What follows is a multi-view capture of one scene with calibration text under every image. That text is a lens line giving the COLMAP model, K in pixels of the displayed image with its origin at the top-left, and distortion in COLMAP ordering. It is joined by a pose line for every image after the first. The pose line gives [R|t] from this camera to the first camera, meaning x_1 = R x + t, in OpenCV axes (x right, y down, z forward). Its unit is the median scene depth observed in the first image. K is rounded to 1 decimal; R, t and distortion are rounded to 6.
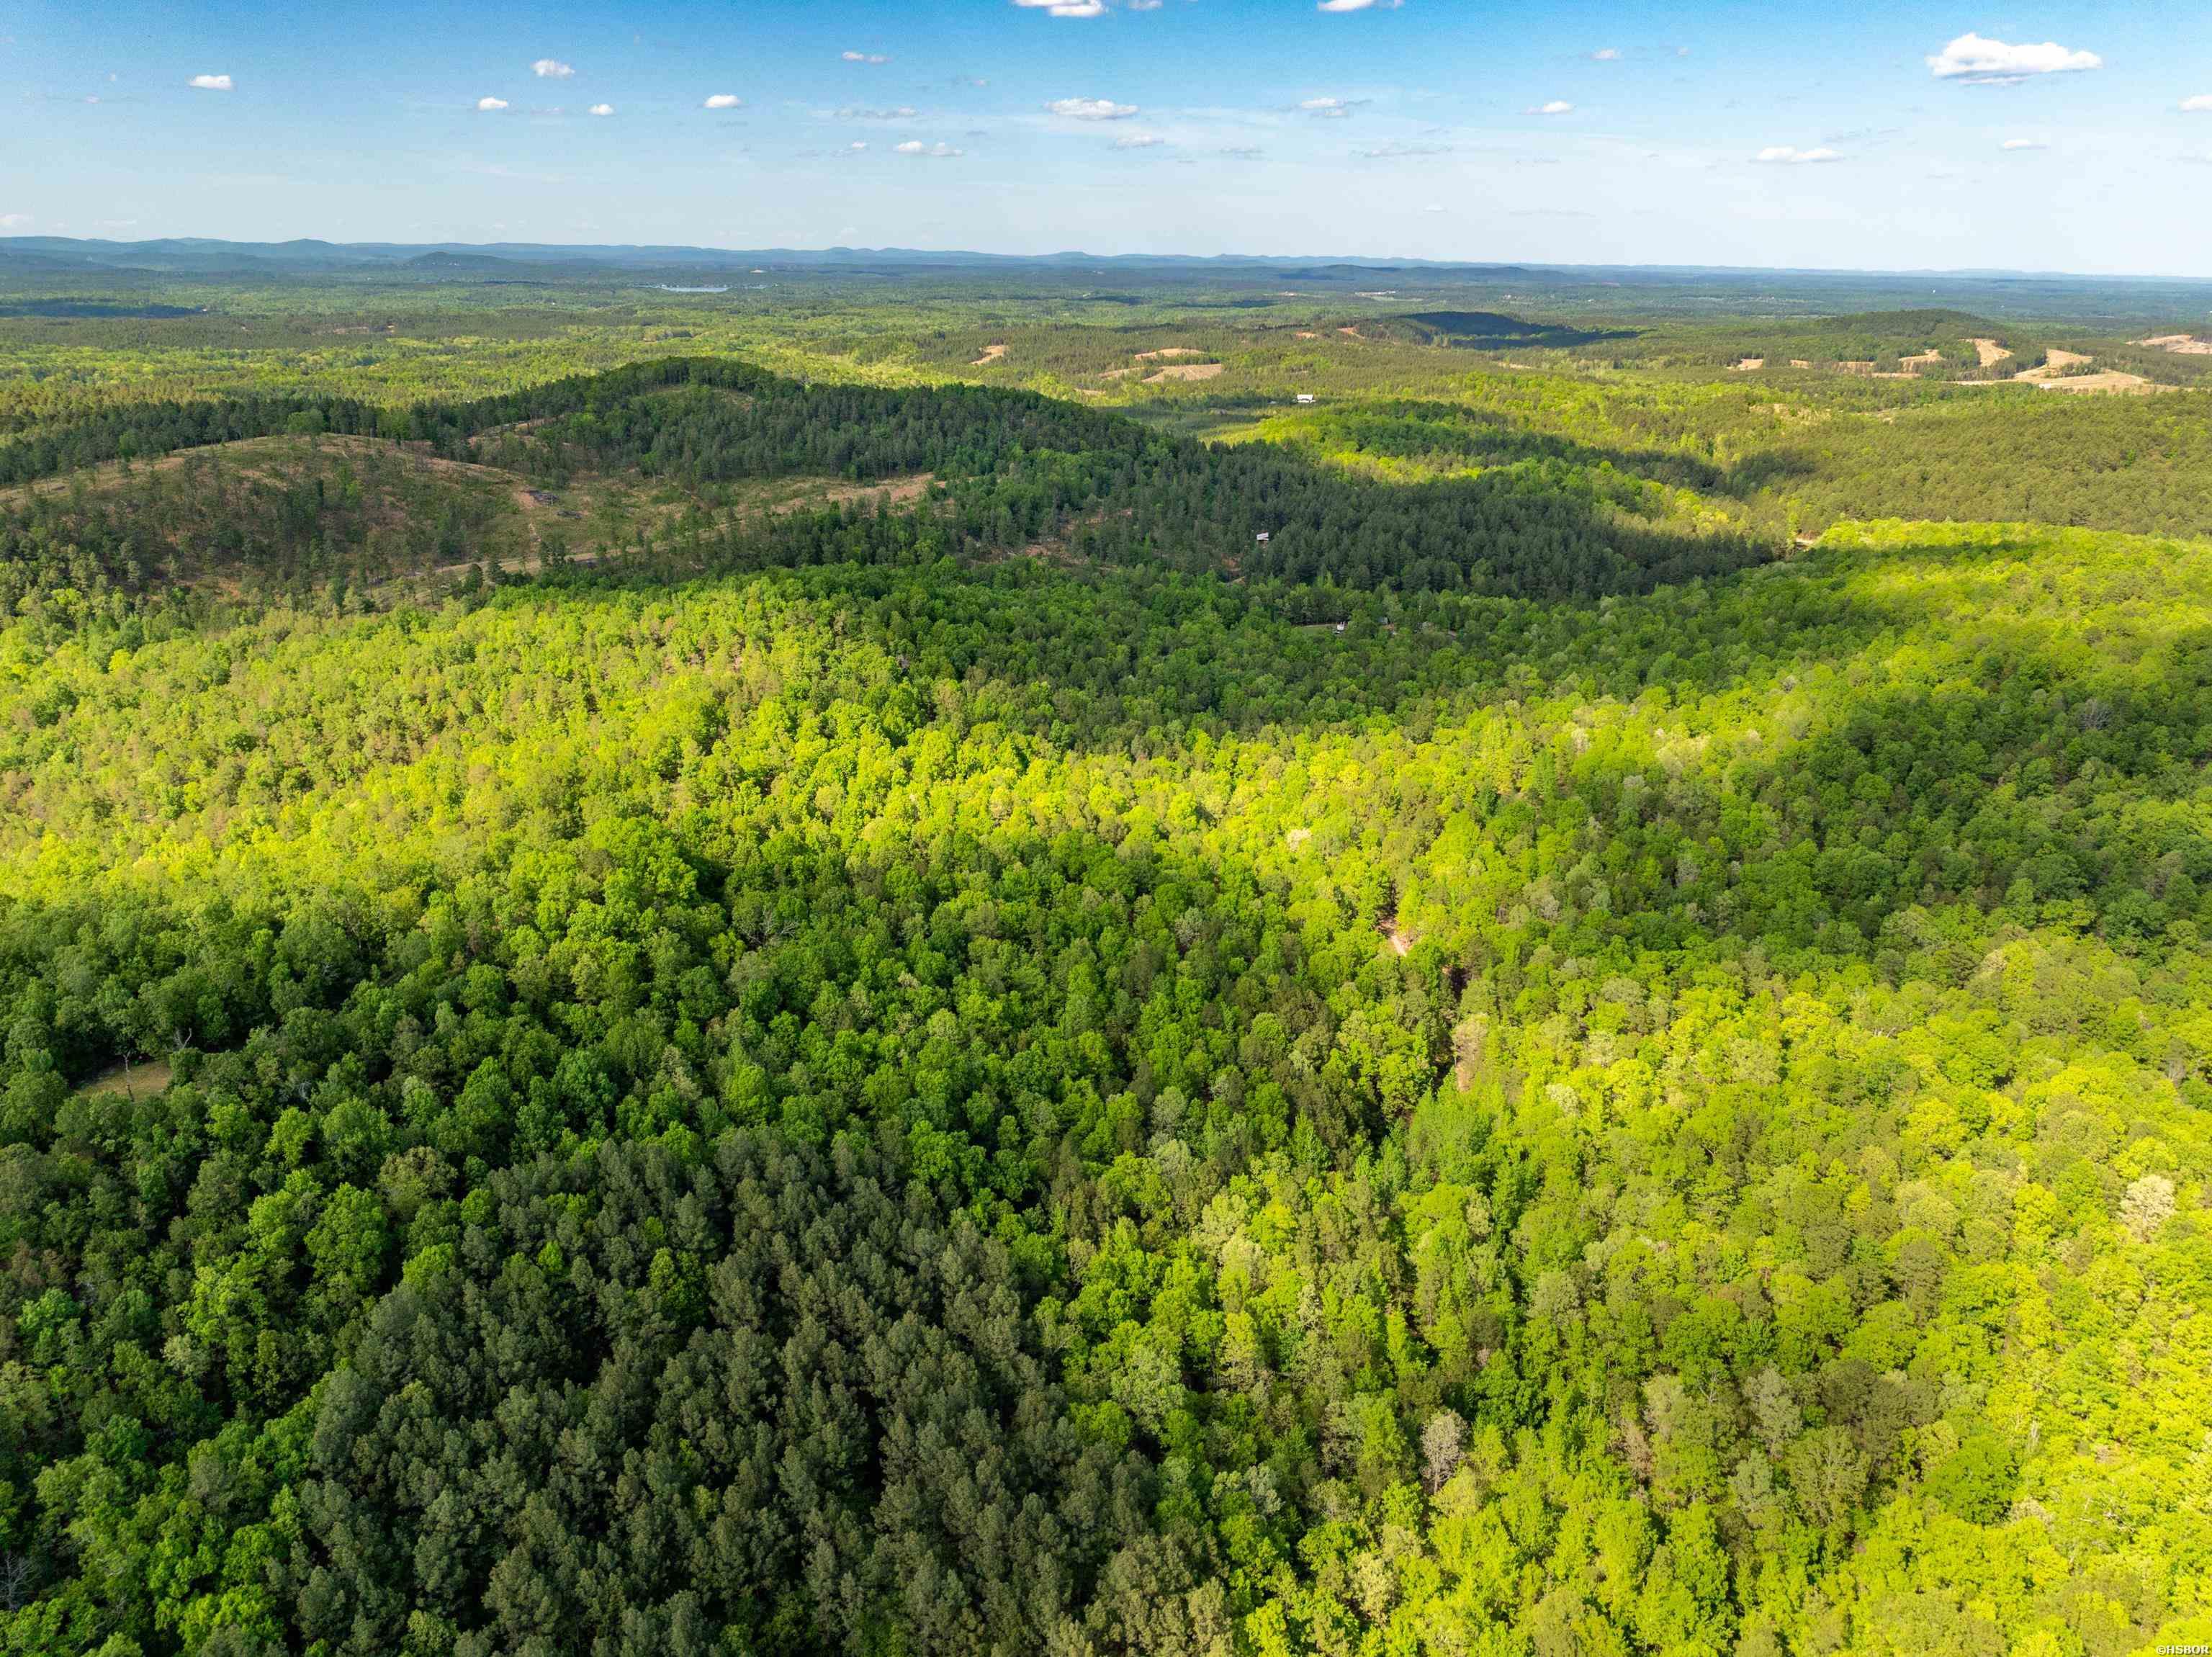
lens RADIAL K [[1584.4, 0, 1106.7], [0, 1584.4, 820.3], [0, 0, 1]] dist [-0.034265, 0.021514]
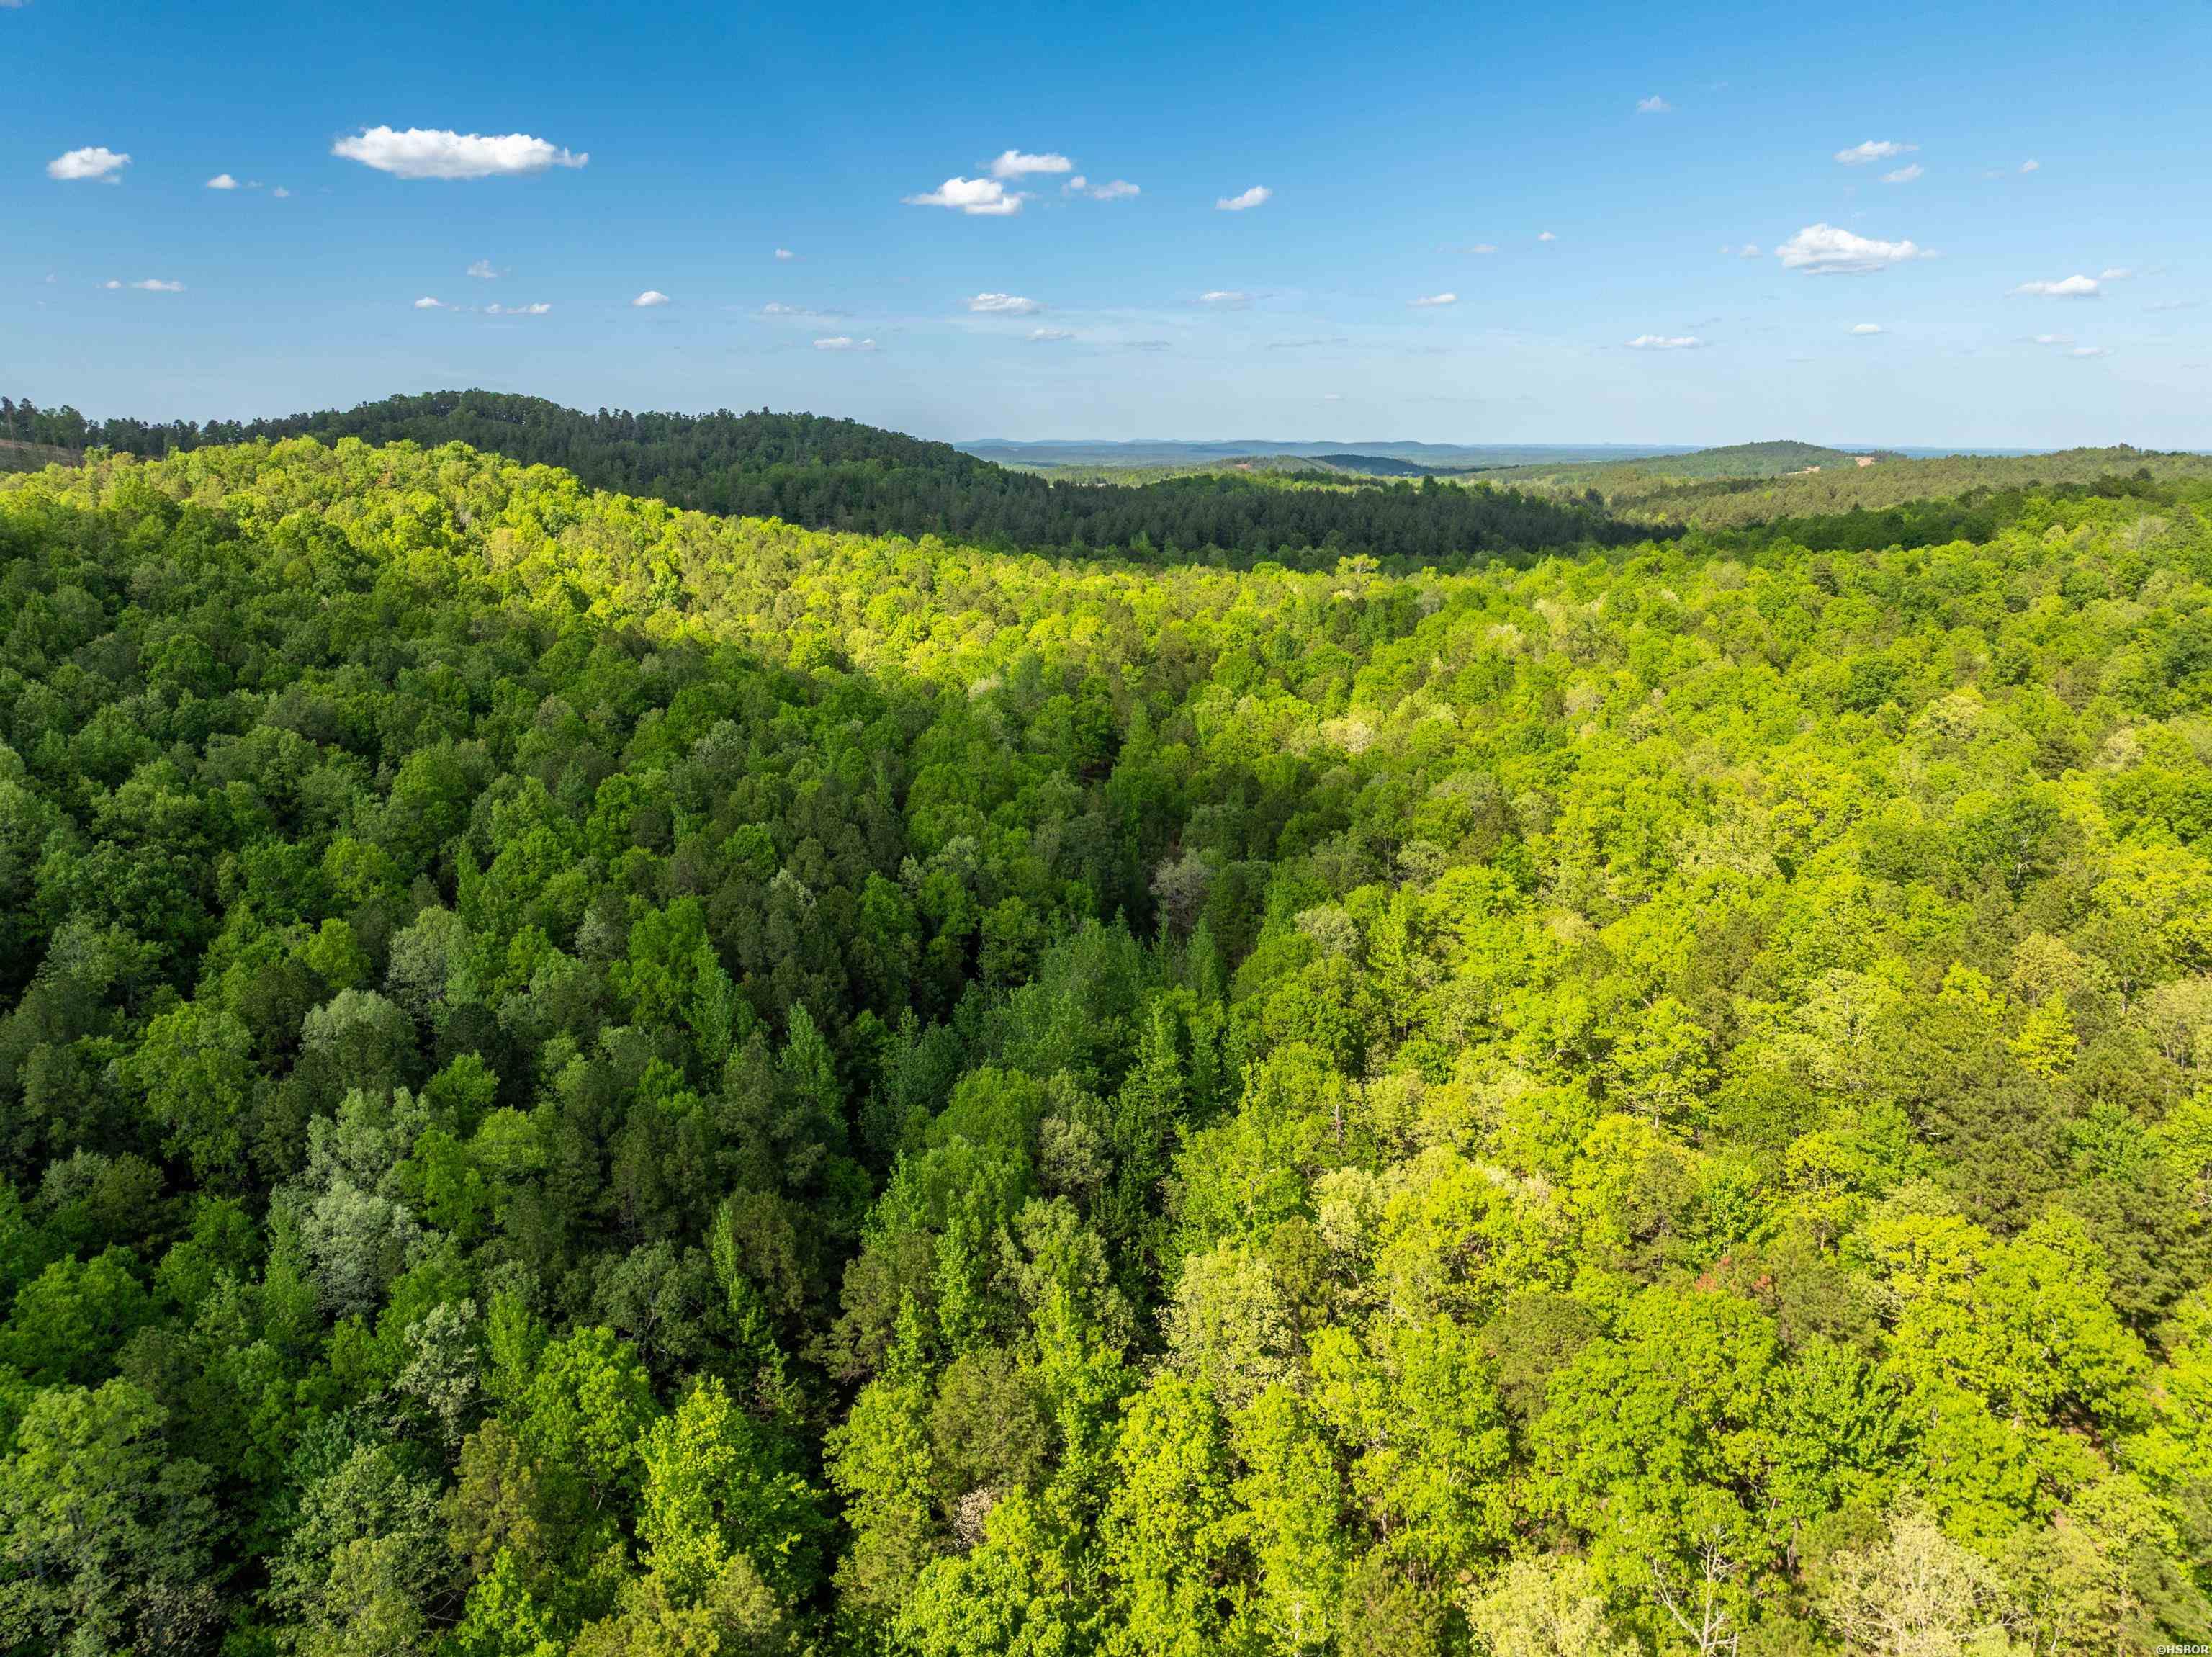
lens RADIAL K [[1557.2, 0, 1102.3], [0, 1557.2, 786.3], [0, 0, 1]] dist [-0.032552, 0.010610]
pose [[0.998865, -0.019462, 0.043479, 0.139486], [0.024792, 0.991767, -0.125634, 0.129740], [-0.040676, 0.126569, 0.991123, 0.371433]]
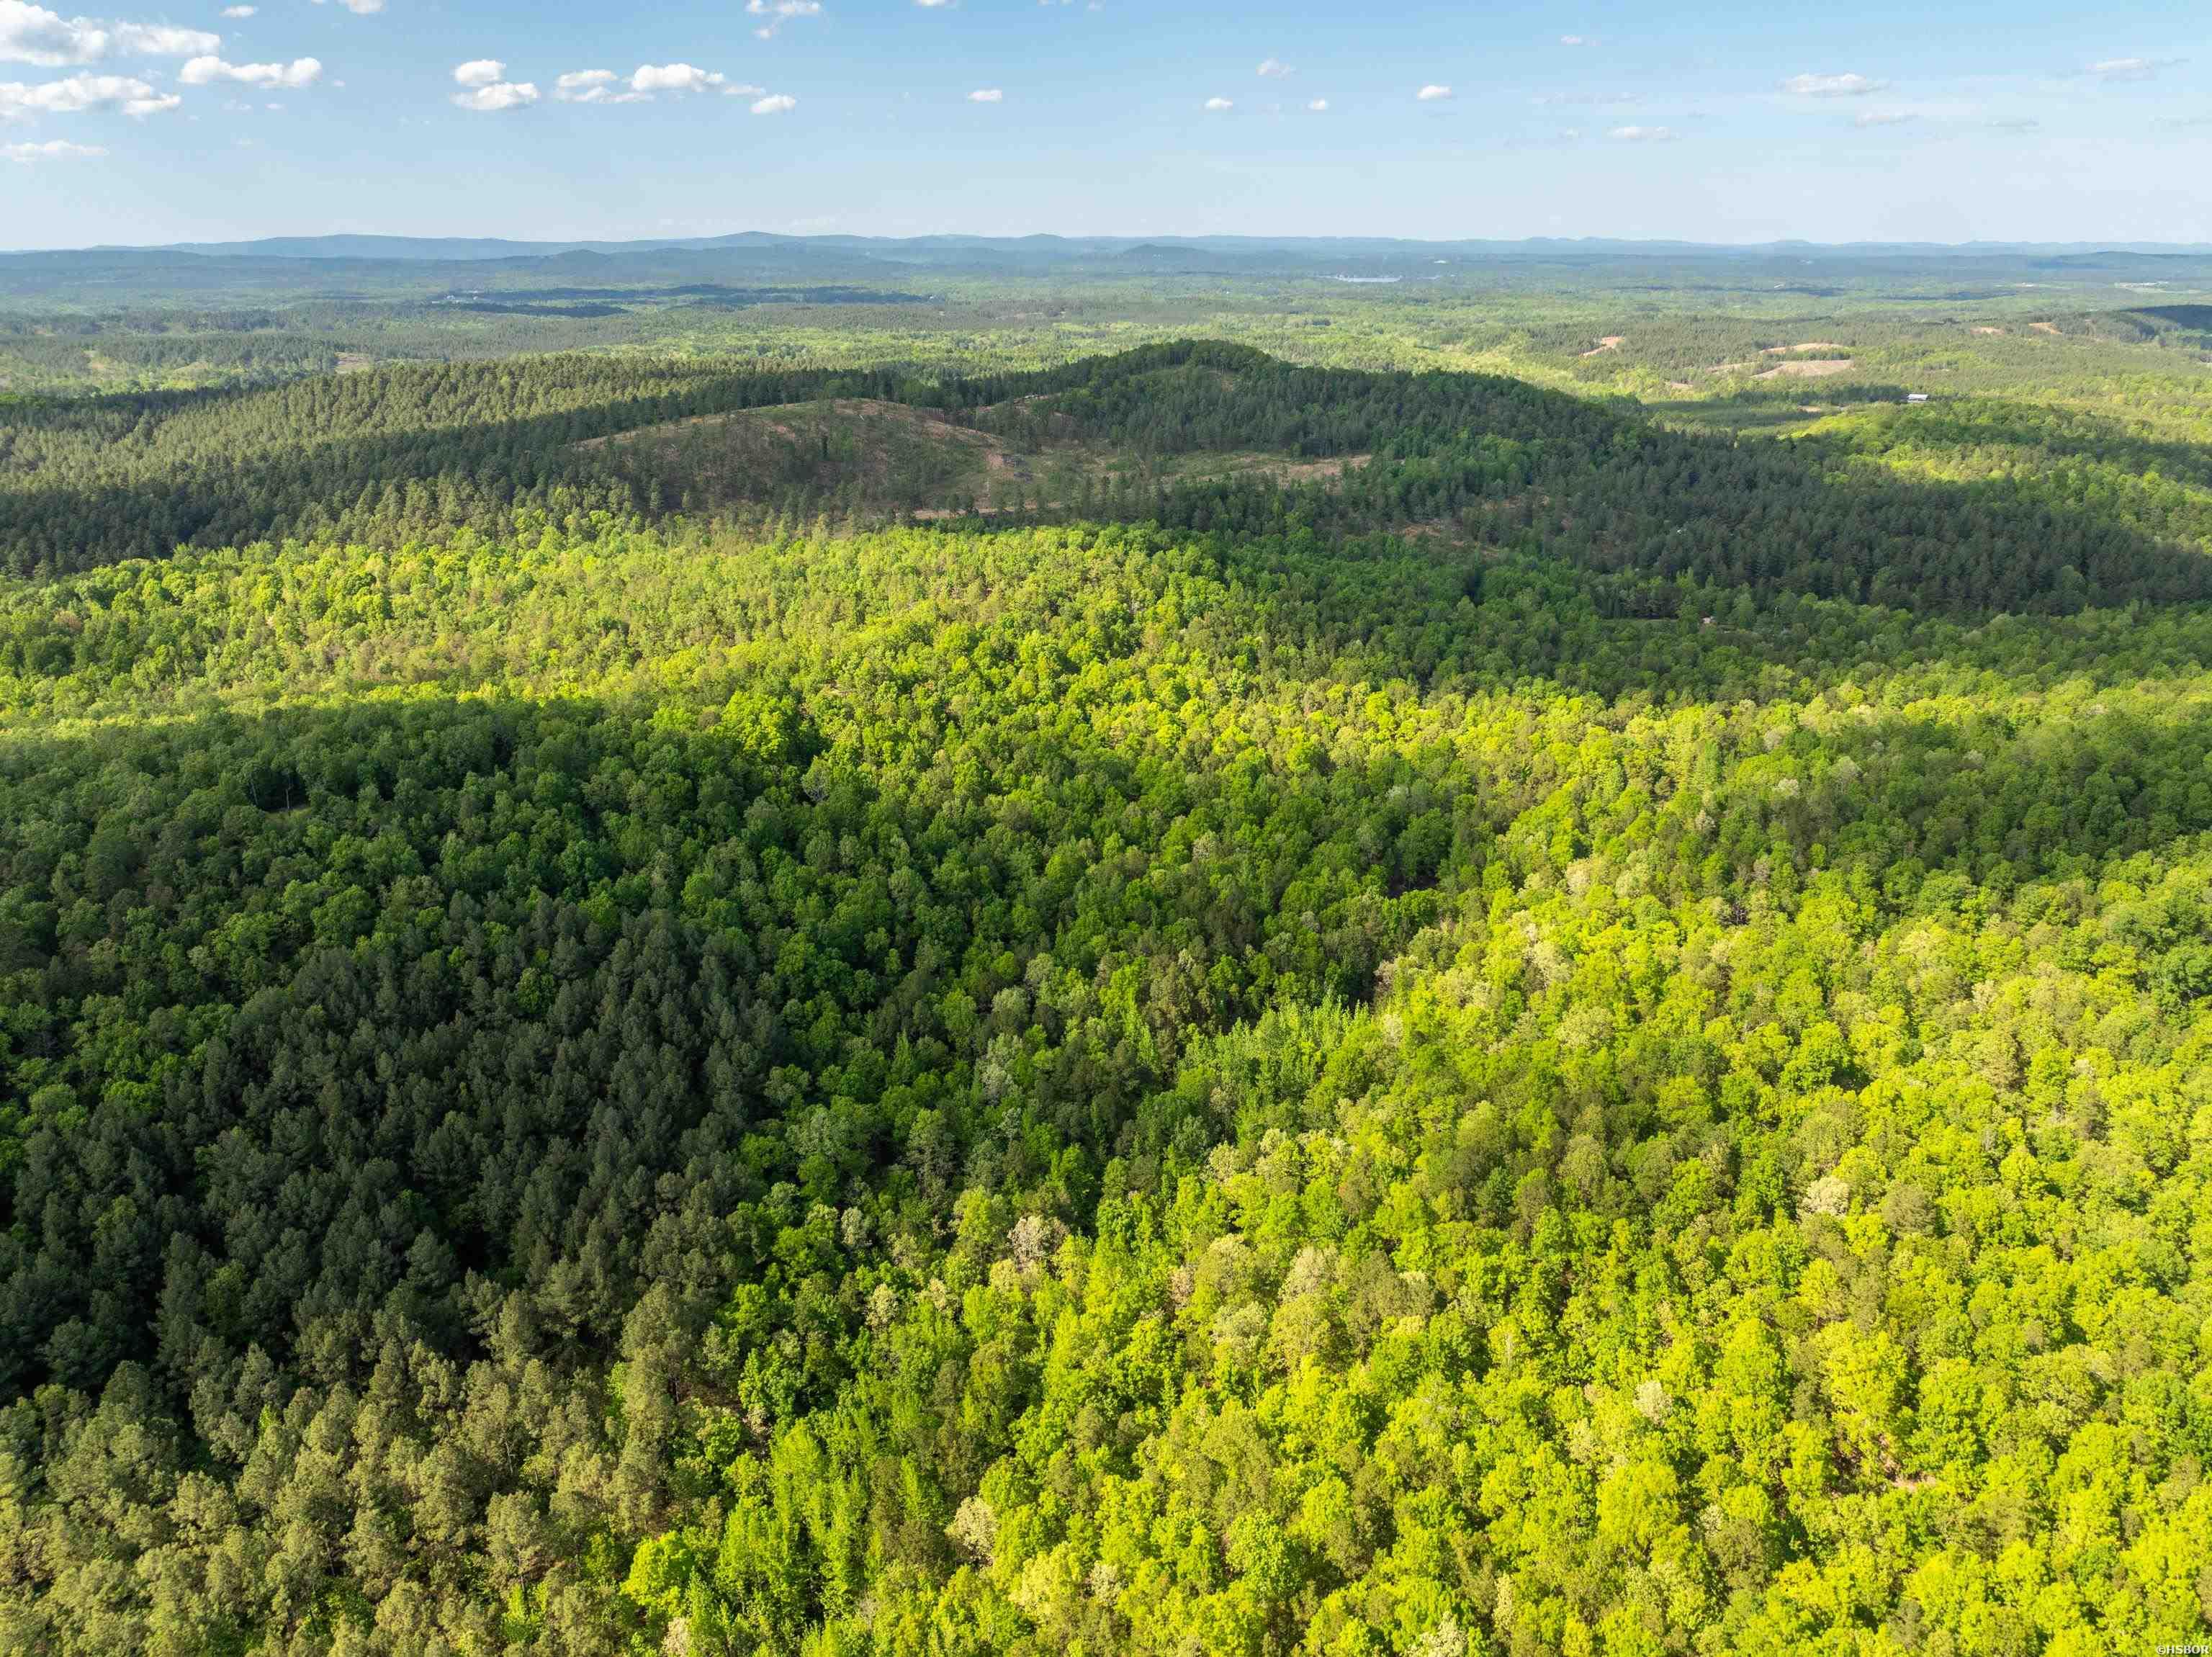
lens RADIAL K [[1584.4, 0, 1106.7], [0, 1584.4, 820.3], [0, 0, 1]] dist [-0.034265, 0.021514]
pose [[0.915333, 0.125285, -0.382712, 0.345332], [-0.123232, 0.991925, 0.029984, 0.020152], [0.383378, 0.019717, 0.923381, -0.042191]]
